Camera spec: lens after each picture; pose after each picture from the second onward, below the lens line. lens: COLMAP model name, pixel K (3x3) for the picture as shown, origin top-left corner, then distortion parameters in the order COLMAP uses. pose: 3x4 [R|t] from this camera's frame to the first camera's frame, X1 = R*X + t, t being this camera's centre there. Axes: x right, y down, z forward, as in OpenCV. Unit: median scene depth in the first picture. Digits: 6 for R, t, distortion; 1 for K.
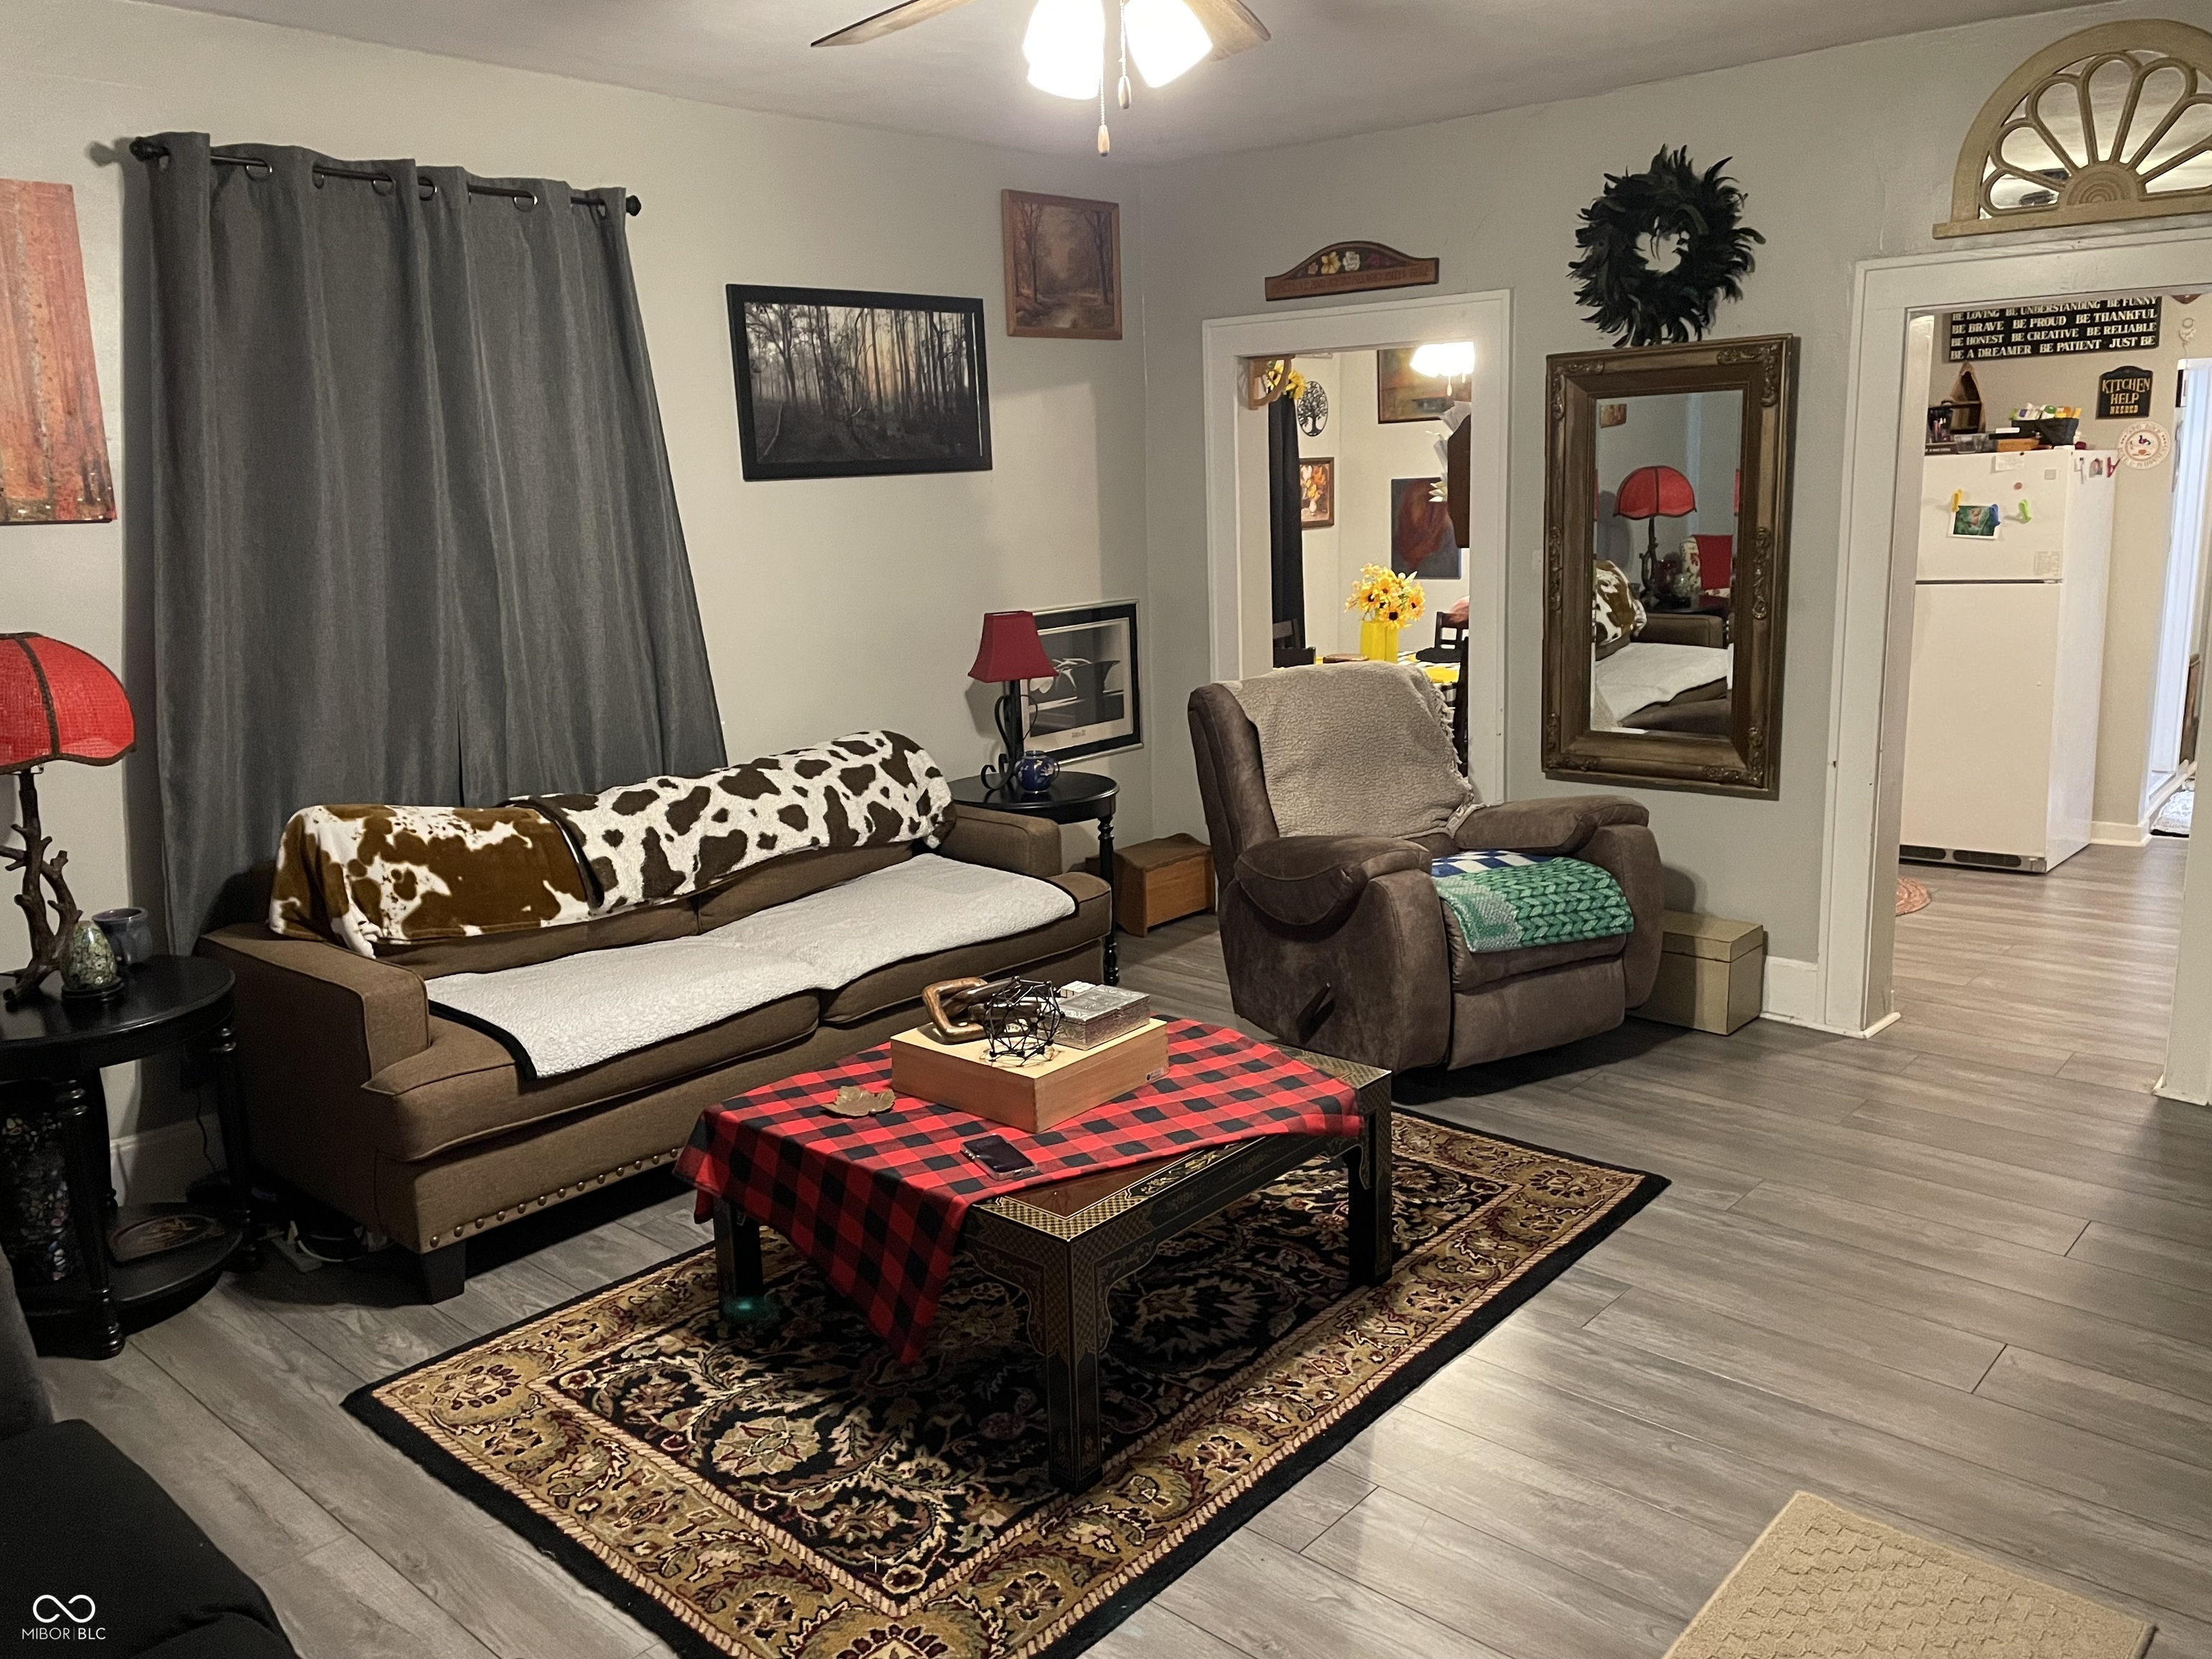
lens RADIAL K [[1684.4, 0, 1106.0], [0, 1684.4, 829.5], [0, 0, 1]] dist [0.102827, -0.119155]
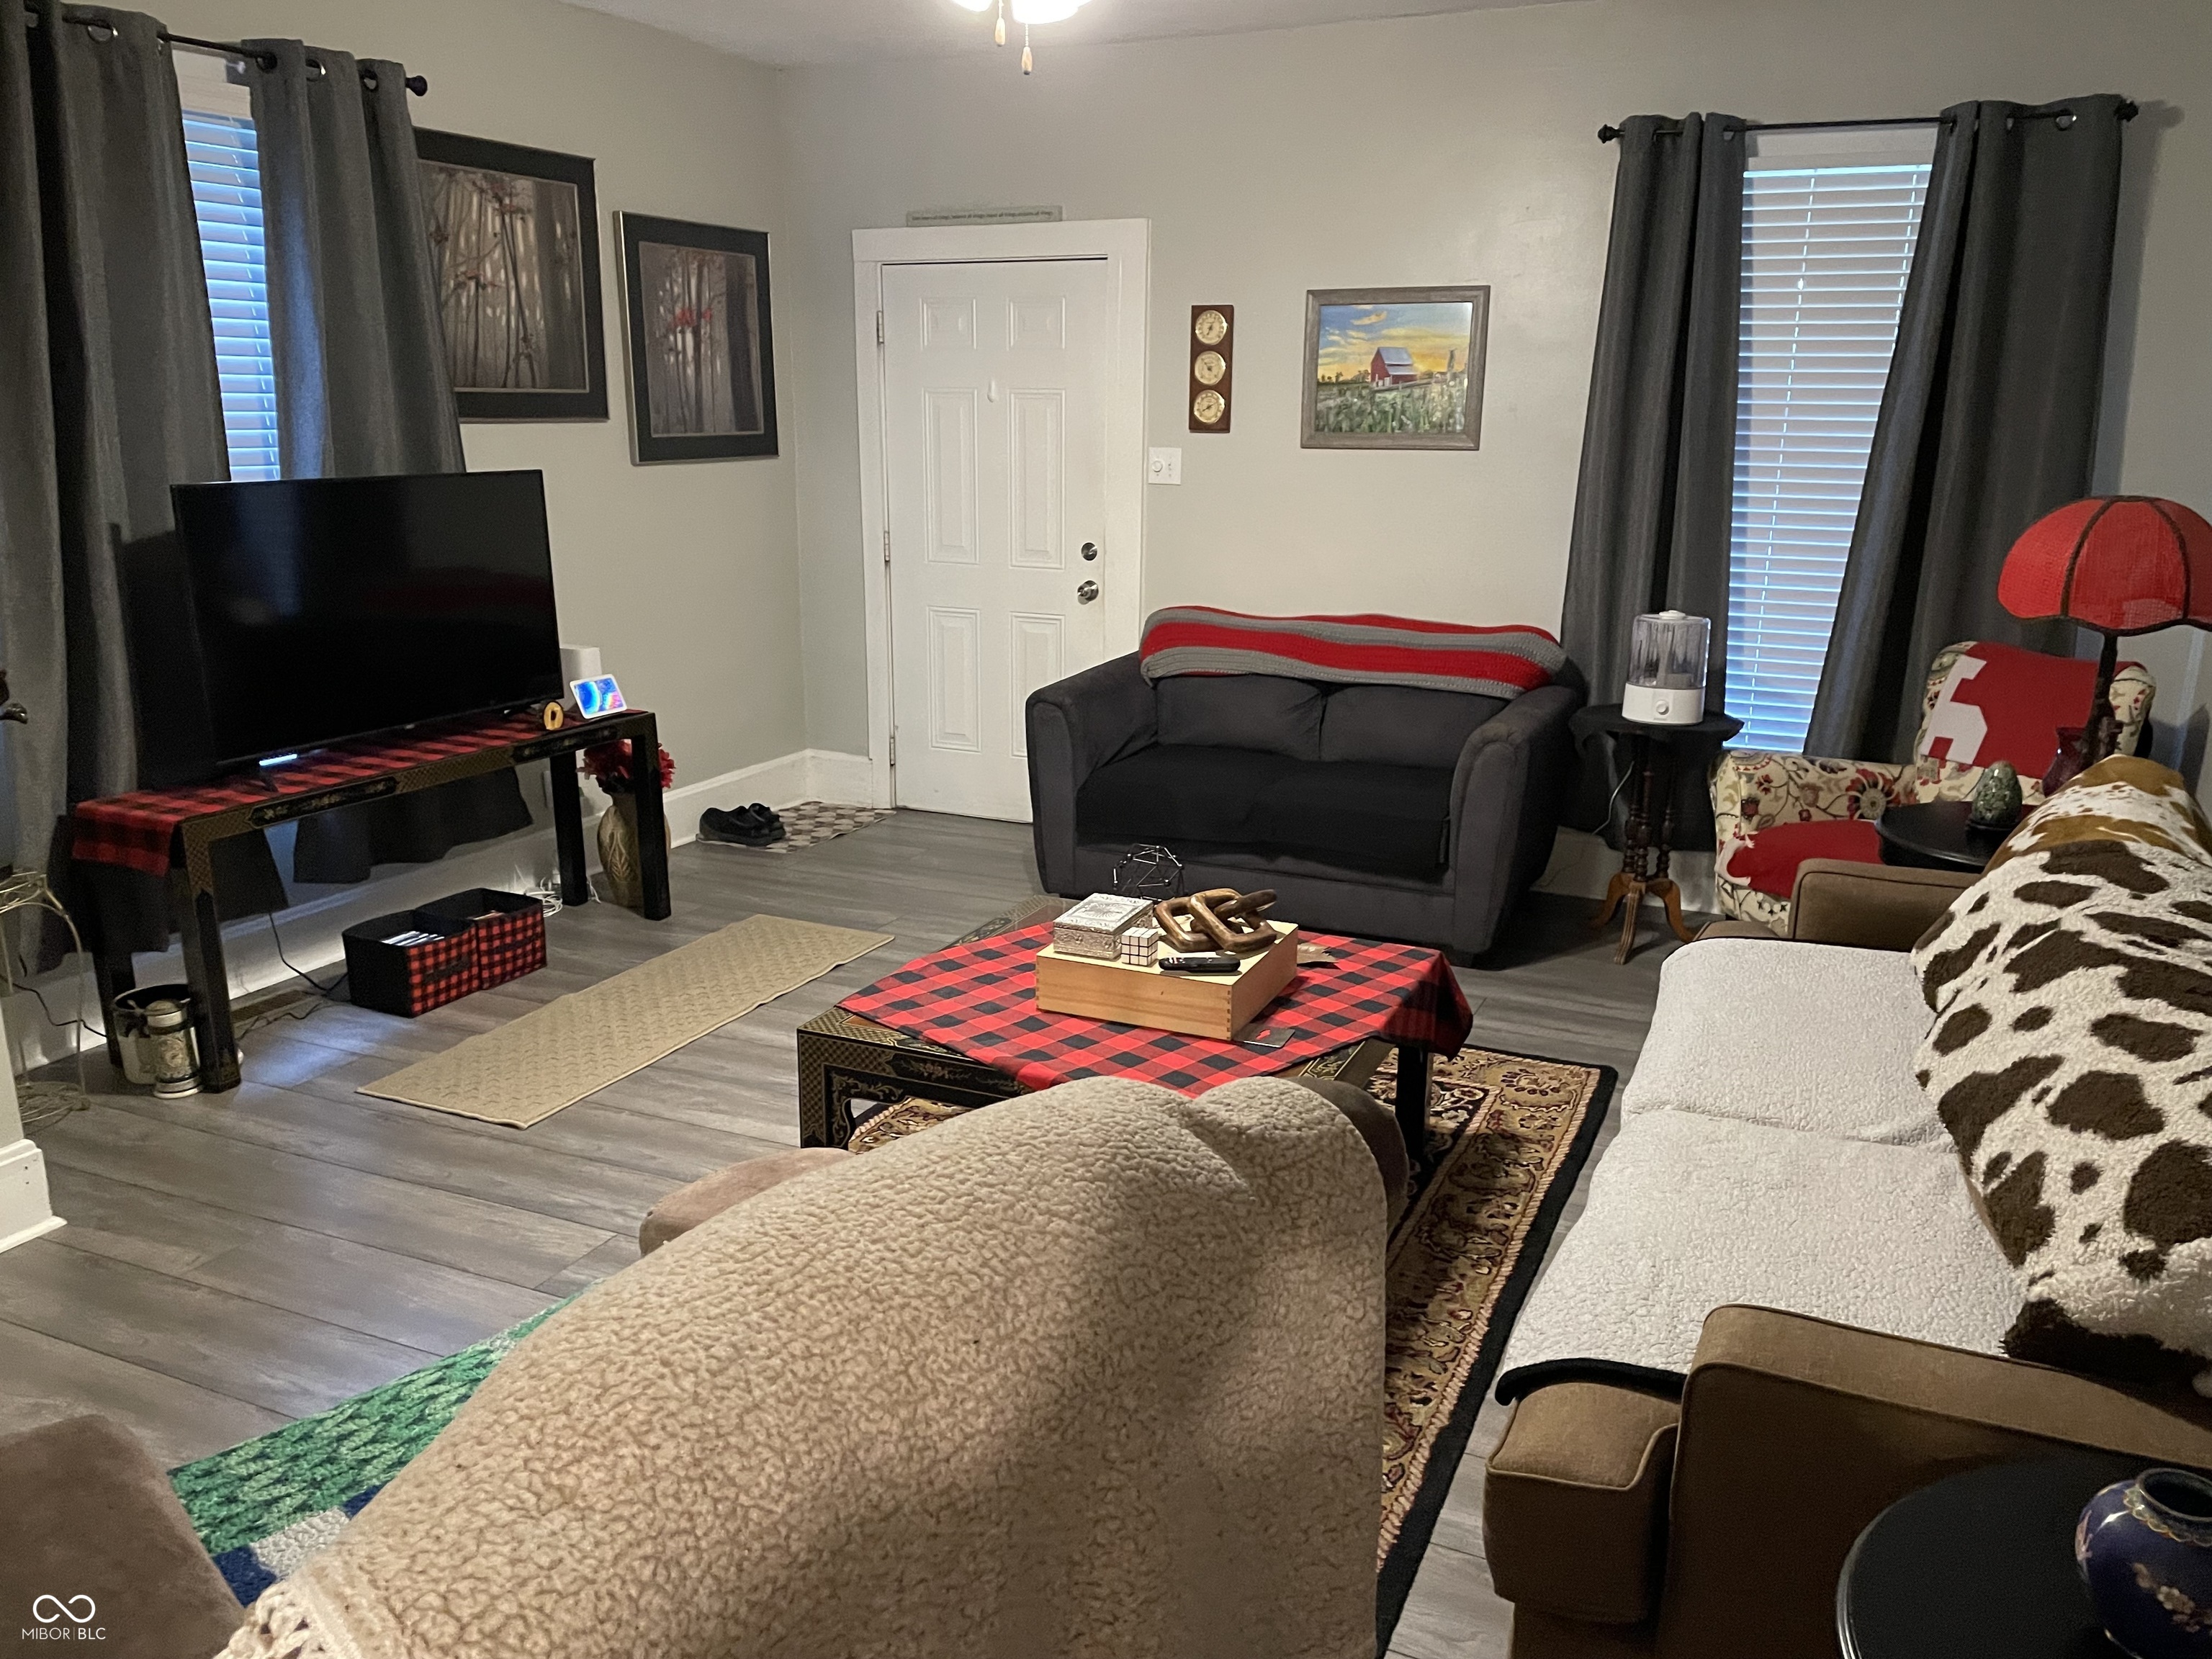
lens RADIAL K [[1662.4, 0, 1106.0], [0, 1662.4, 829.5], [0, 0, 1]] dist [0.087558, -0.116974]
pose [[-0.959045, 0.092243, -0.267812, 0.206612], [-0.035745, 0.898518, 0.437480, -0.305310], [0.280988, 0.429136, -0.858422, 1.535924]]
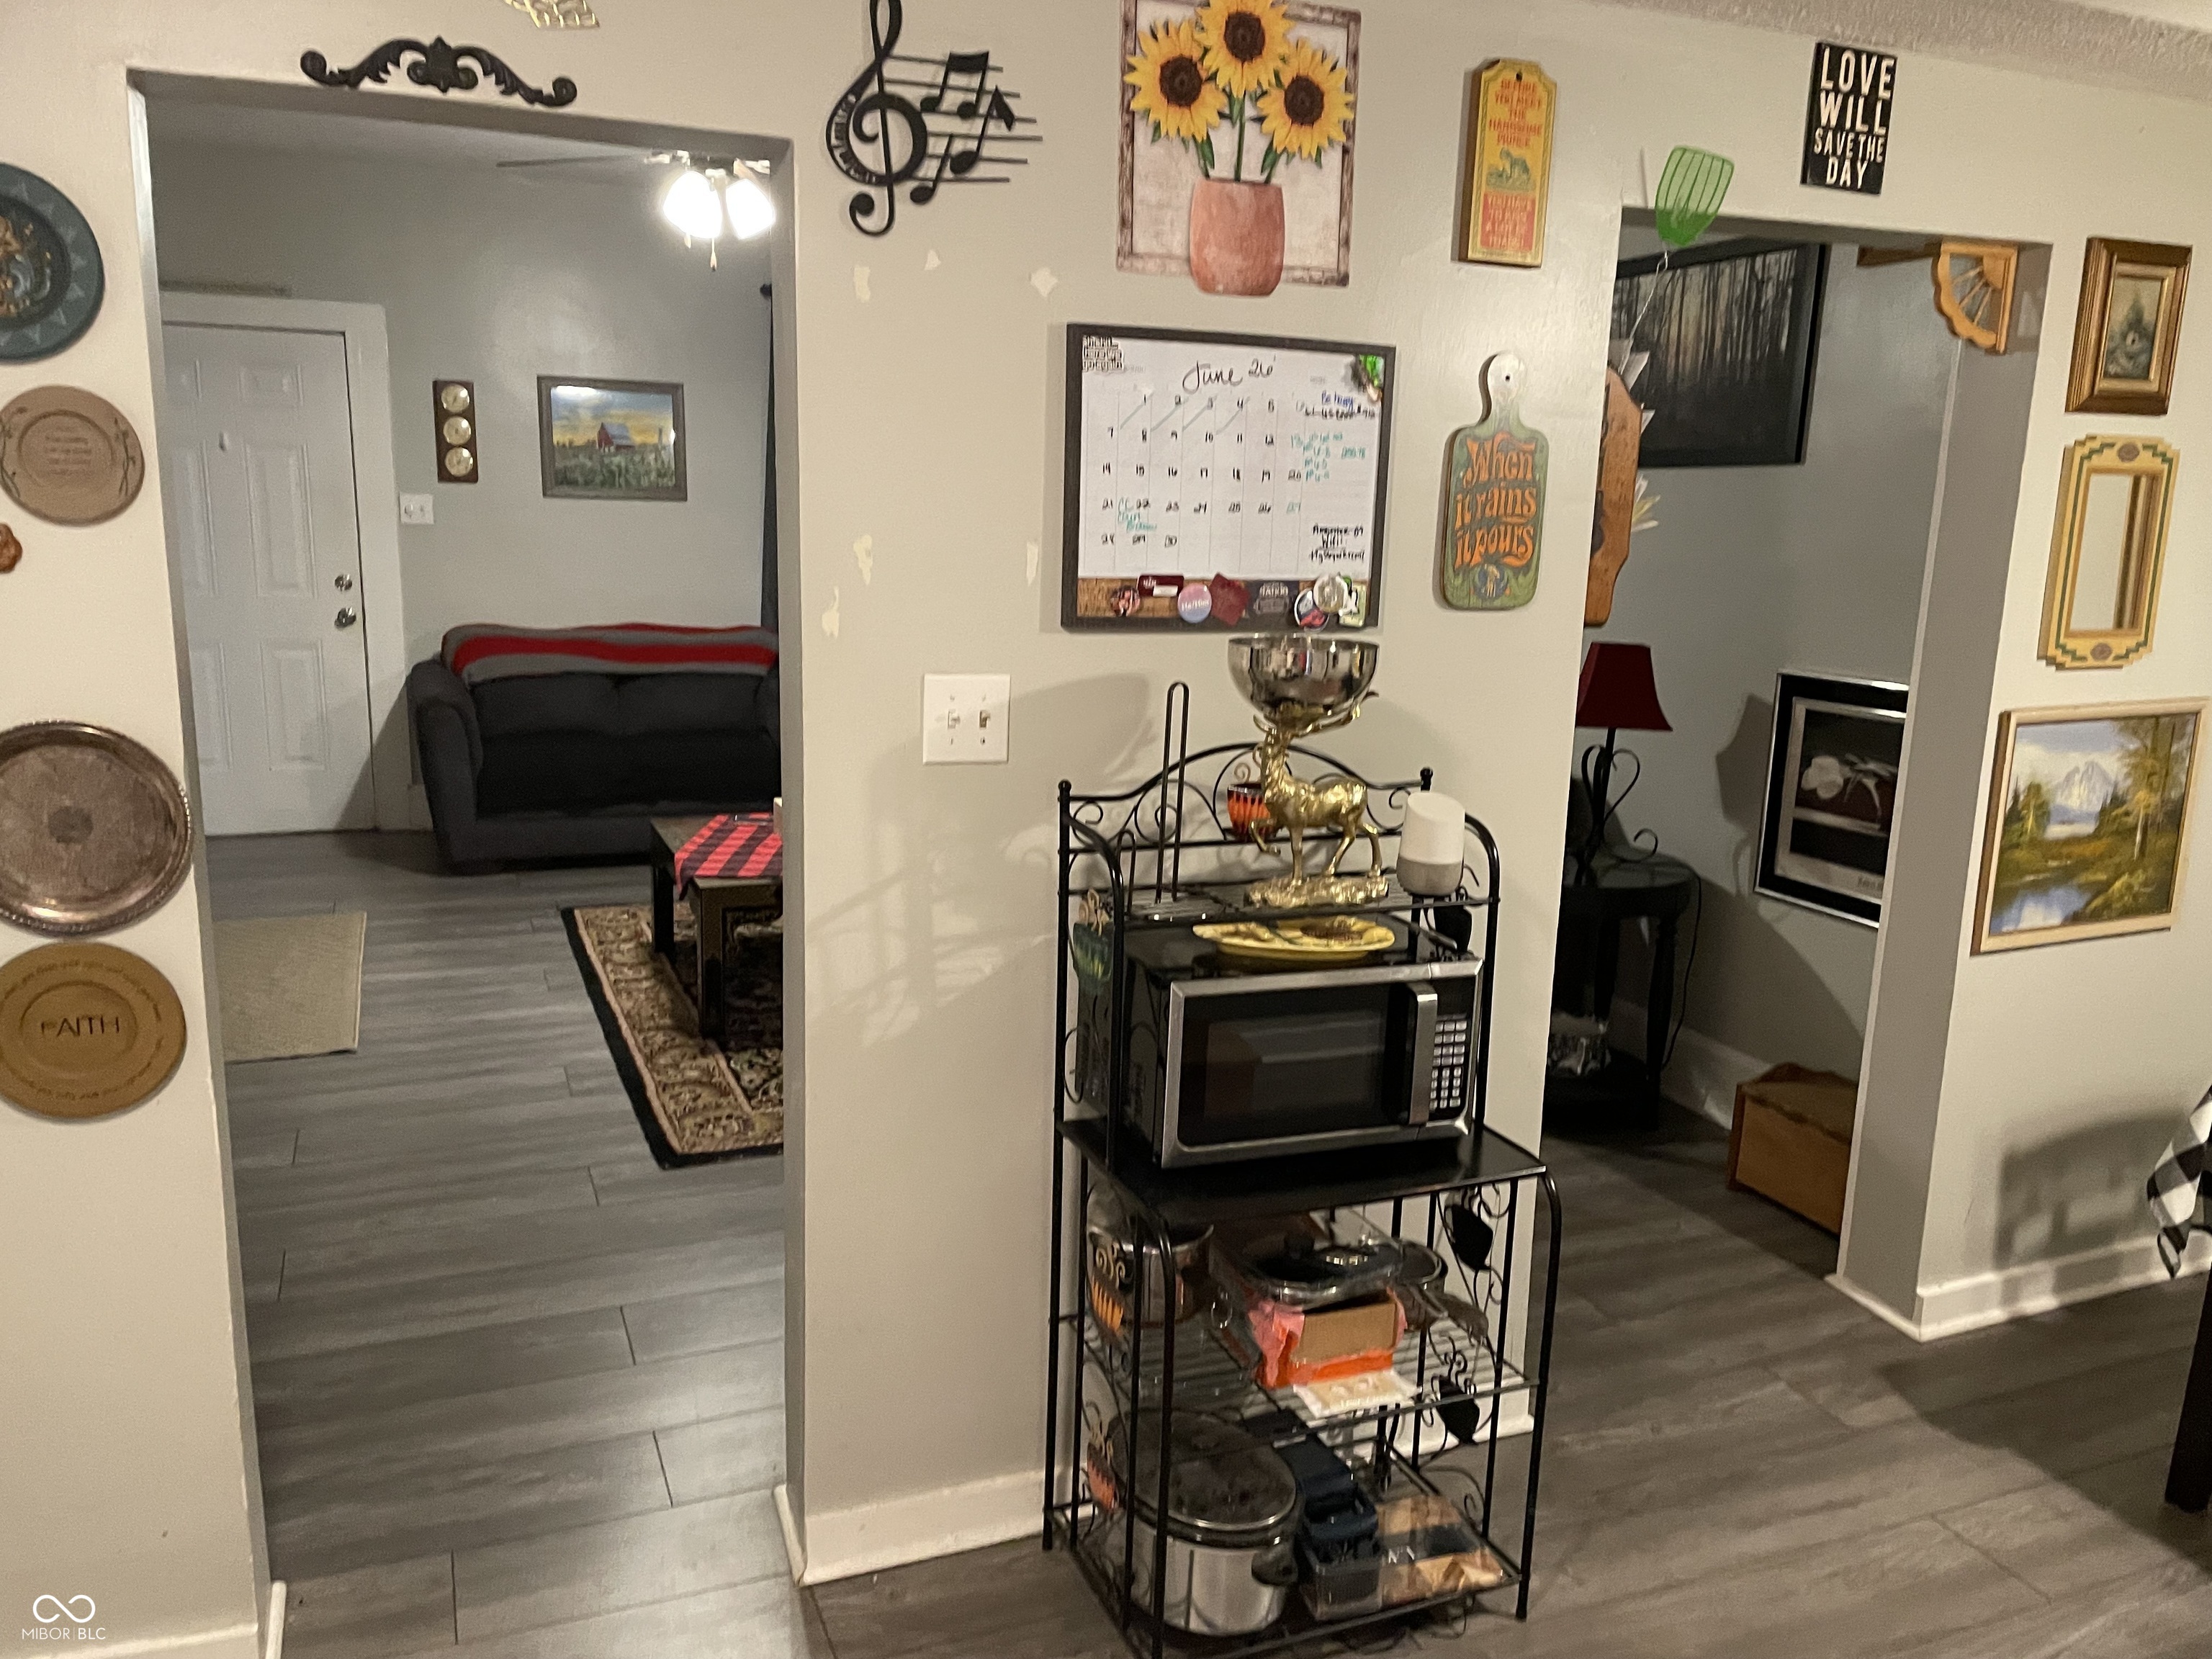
lens RADIAL K [[1669.9, 0, 1085.7], [0, 1669.9, 844.2], [0, 0, 1]] dist [0.089747, -0.127467]
pose [[-0.450039, 0.206157, -0.868887, 1.045633], [-0.200124, 0.924958, 0.323115, -0.340760], [0.870296, 0.319300, -0.375011, 1.537066]]
